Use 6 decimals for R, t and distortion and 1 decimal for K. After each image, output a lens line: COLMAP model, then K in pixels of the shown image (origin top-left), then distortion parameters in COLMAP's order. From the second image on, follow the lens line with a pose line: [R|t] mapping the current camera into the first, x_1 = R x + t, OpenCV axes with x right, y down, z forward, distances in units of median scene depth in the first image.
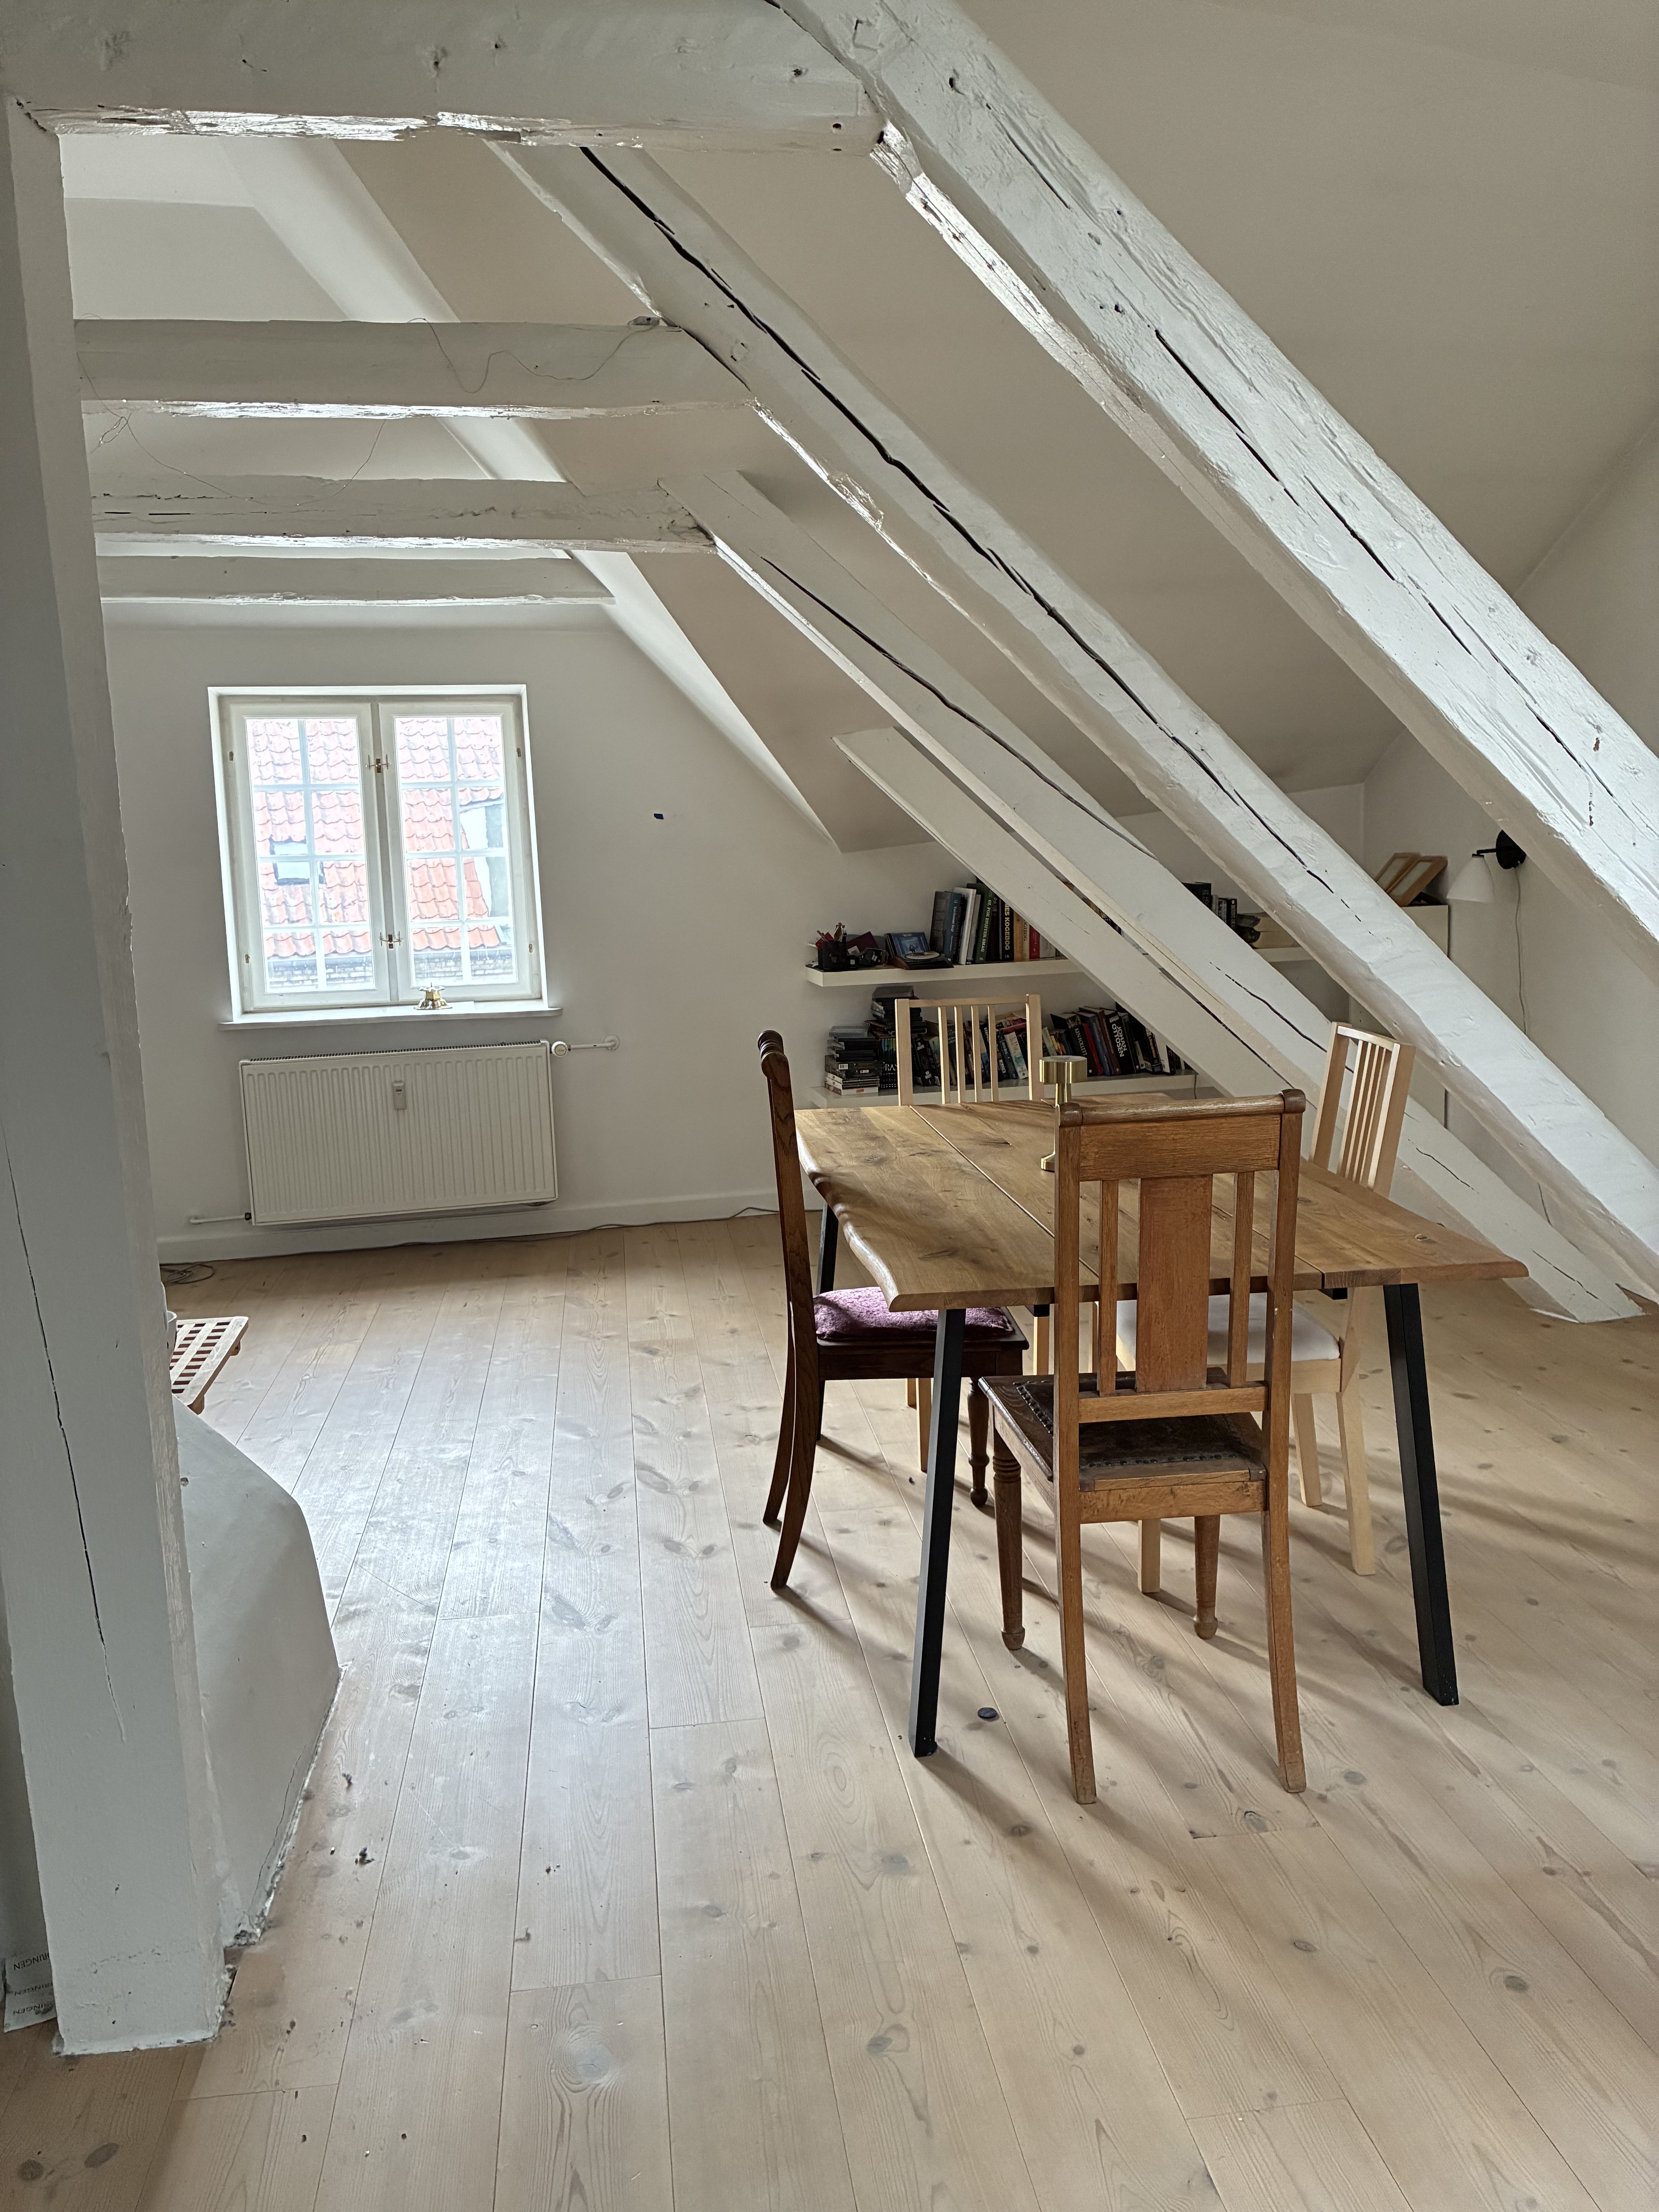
lens RADIAL K [[1682.5, 0, 826.2], [0, 1682.5, 1099.7], [0, 0, 1]] dist [0.009606, 0.000184]
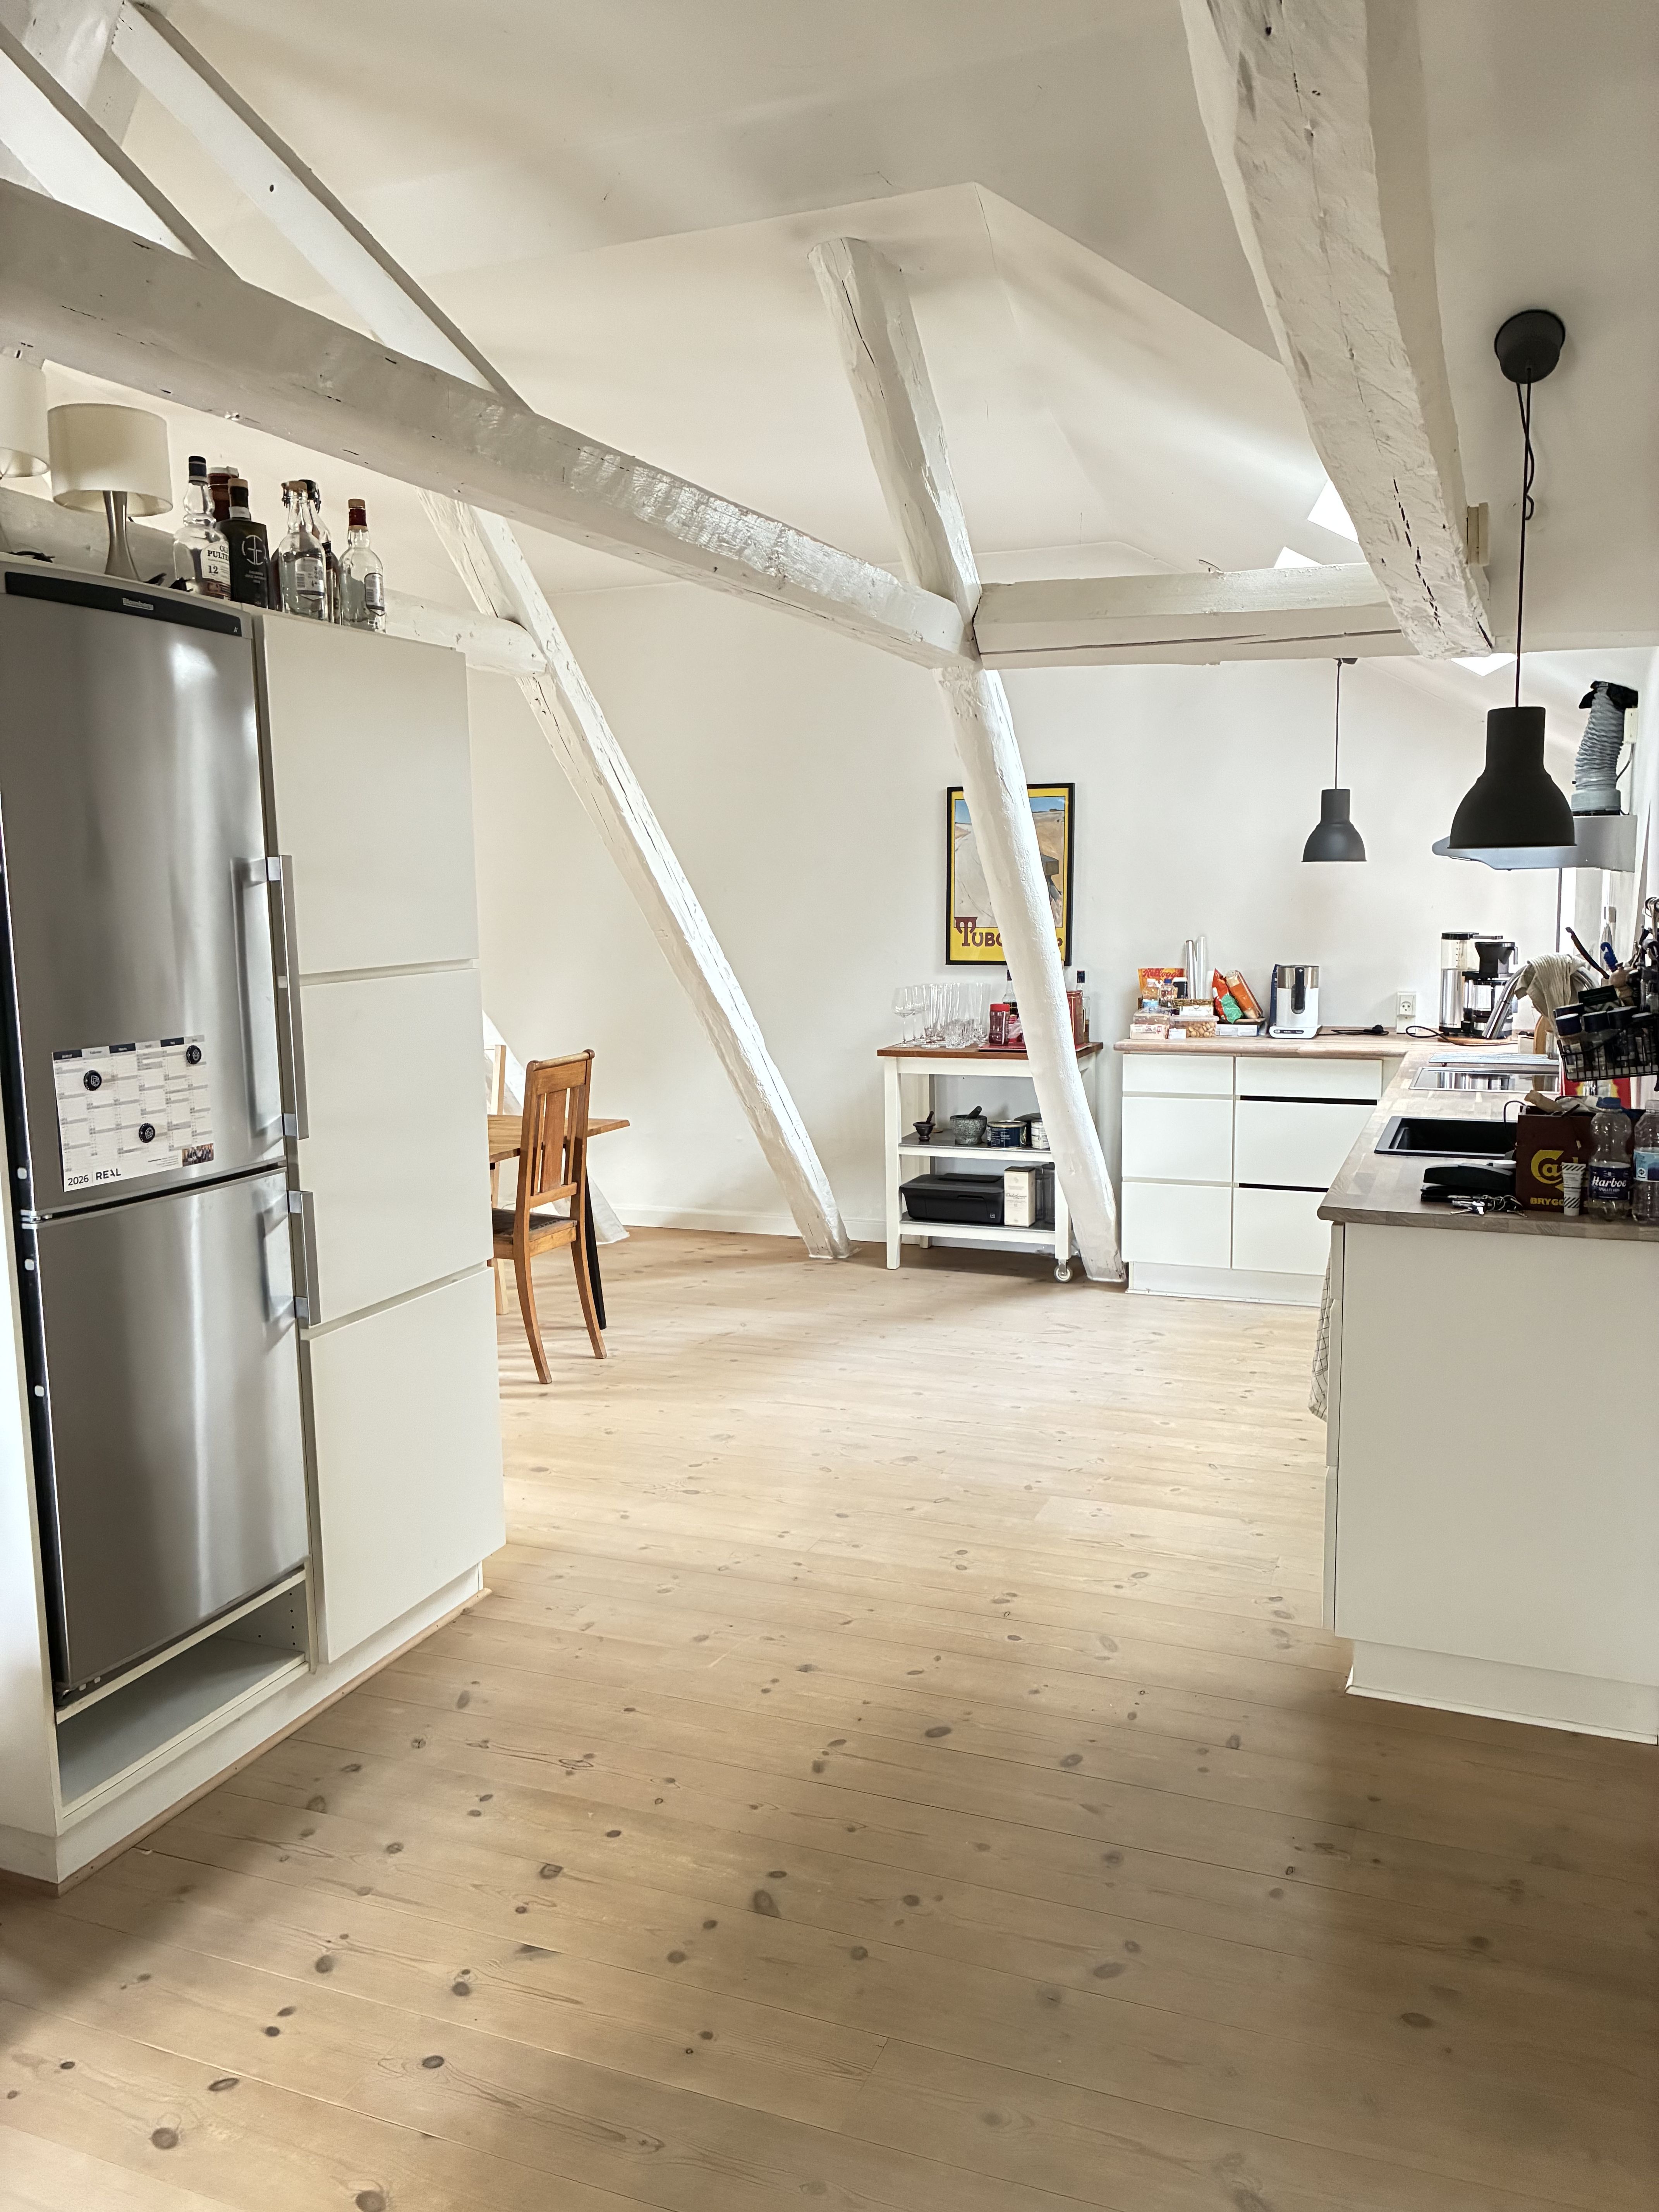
lens RADIAL K [[1682.5, 0, 829.9], [0, 1682.5, 1108.7], [0, 0, 1]] dist [0.009606, 0.000184]
pose [[0.486454, -0.096139, 0.868401, -1.730907], [0.135198, 0.990239, 0.033893, 0.044113], [-0.863183, 0.100919, 0.494703, -0.494166]]
